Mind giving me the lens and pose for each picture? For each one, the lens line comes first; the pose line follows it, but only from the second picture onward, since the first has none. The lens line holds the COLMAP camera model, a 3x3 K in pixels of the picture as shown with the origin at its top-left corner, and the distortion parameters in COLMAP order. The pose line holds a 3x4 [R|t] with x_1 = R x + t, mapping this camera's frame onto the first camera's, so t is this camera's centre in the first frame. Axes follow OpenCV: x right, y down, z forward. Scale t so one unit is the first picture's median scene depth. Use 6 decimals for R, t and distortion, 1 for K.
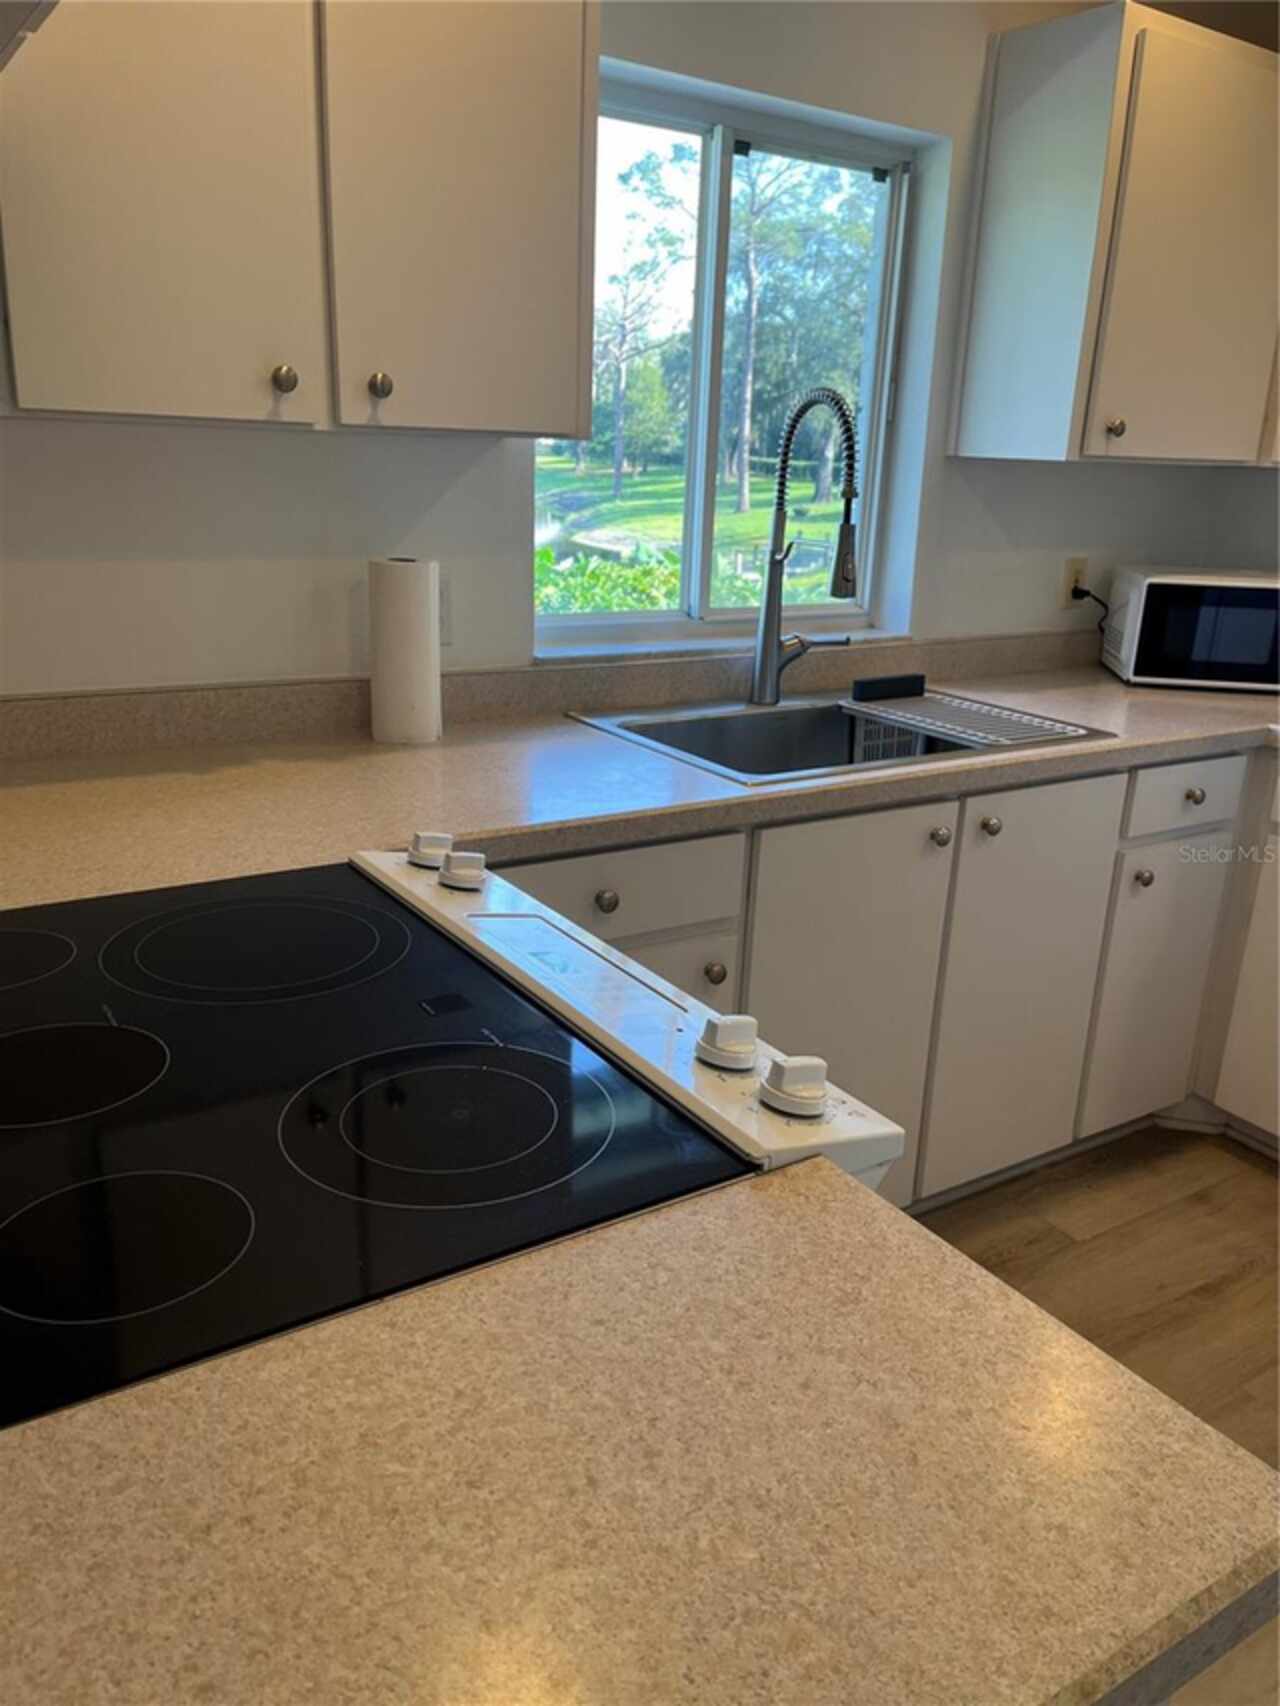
lens RADIAL K [[1295.9, 0, 640.0], [0, 1295.9, 853.0], [0, 0, 1]] dist [0.010470, -0.002406]
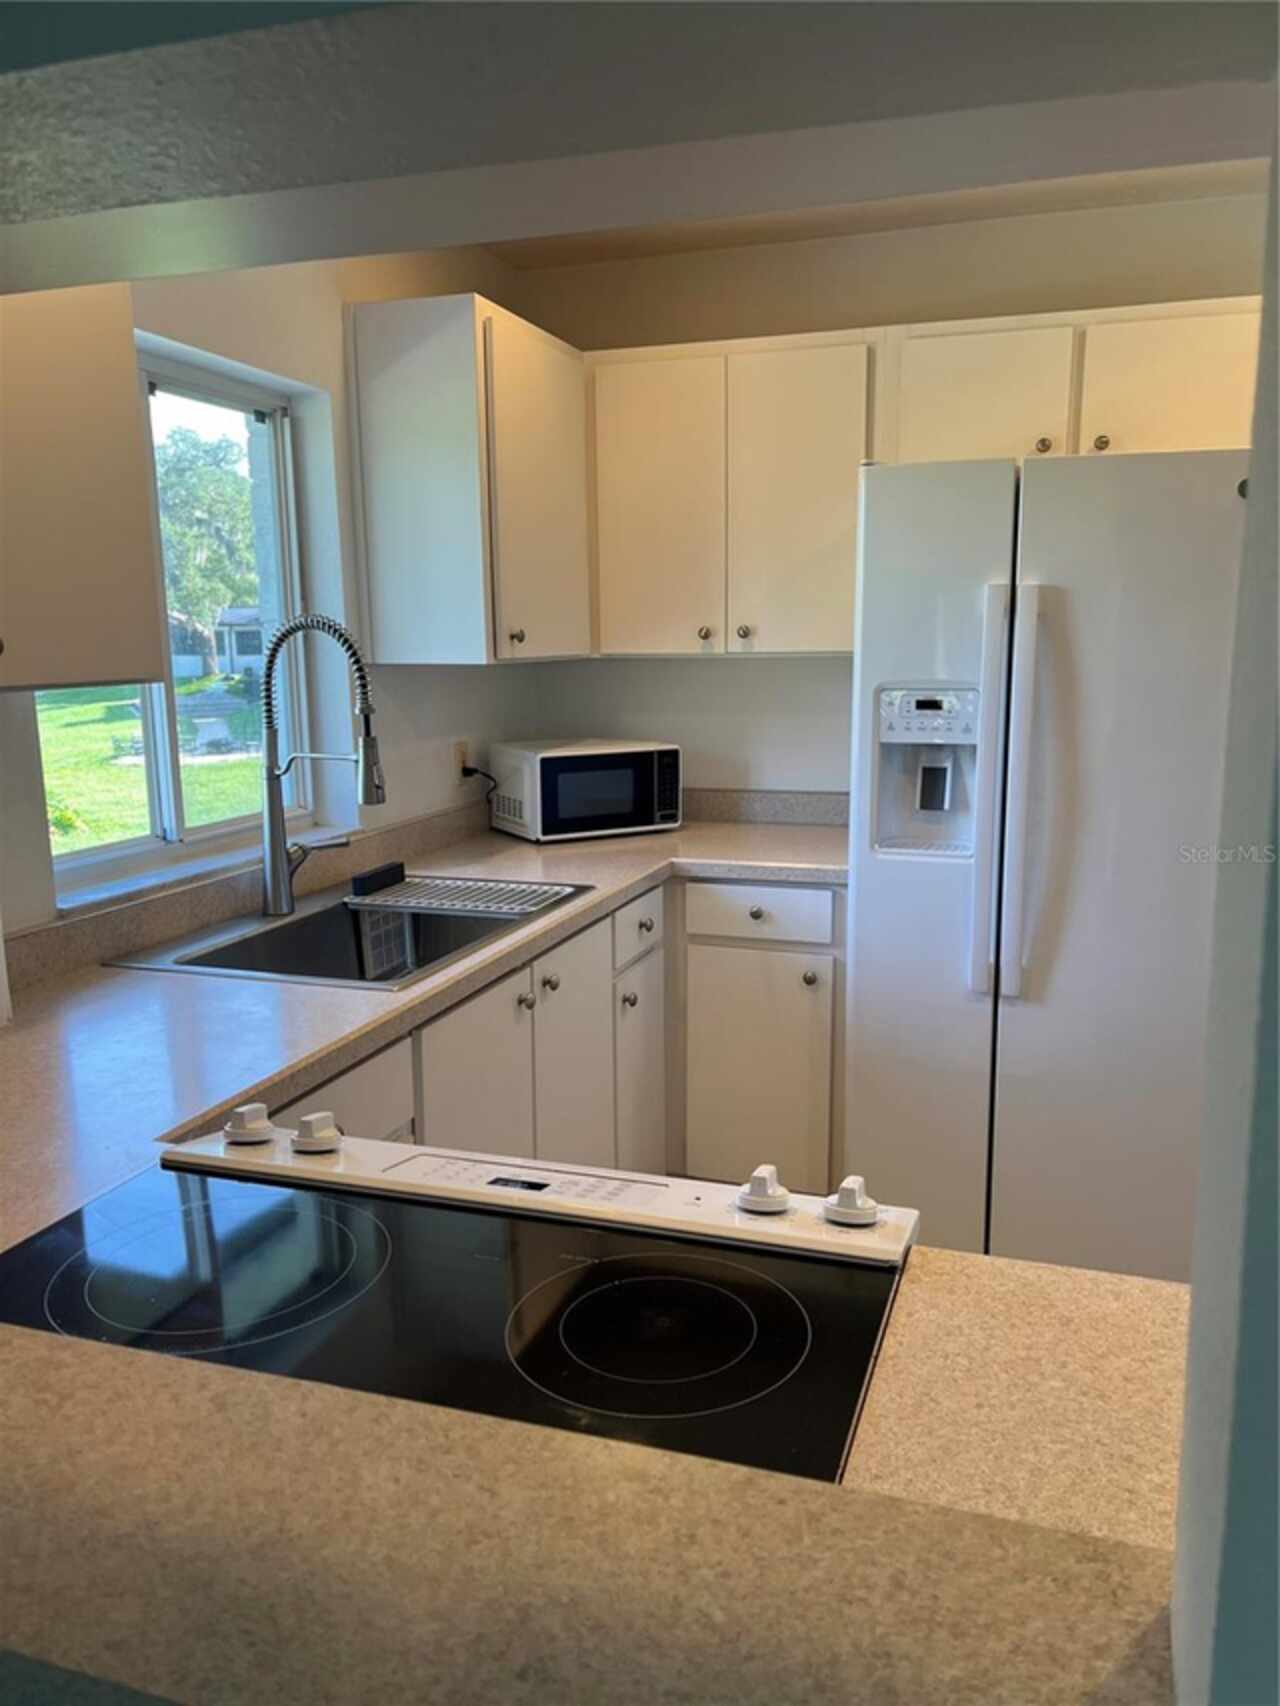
lens RADIAL K [[1265.8, 0, 678.9], [0, 1265.8, 856.0], [0, 0, 1]] dist [-0.009104, -0.005589]
pose [[0.772119, -0.151331, 0.617196, -0.263033], [0.224409, 0.973588, -0.042022, -0.048249], [-0.594536, 0.170951, 0.785686, 0.036072]]
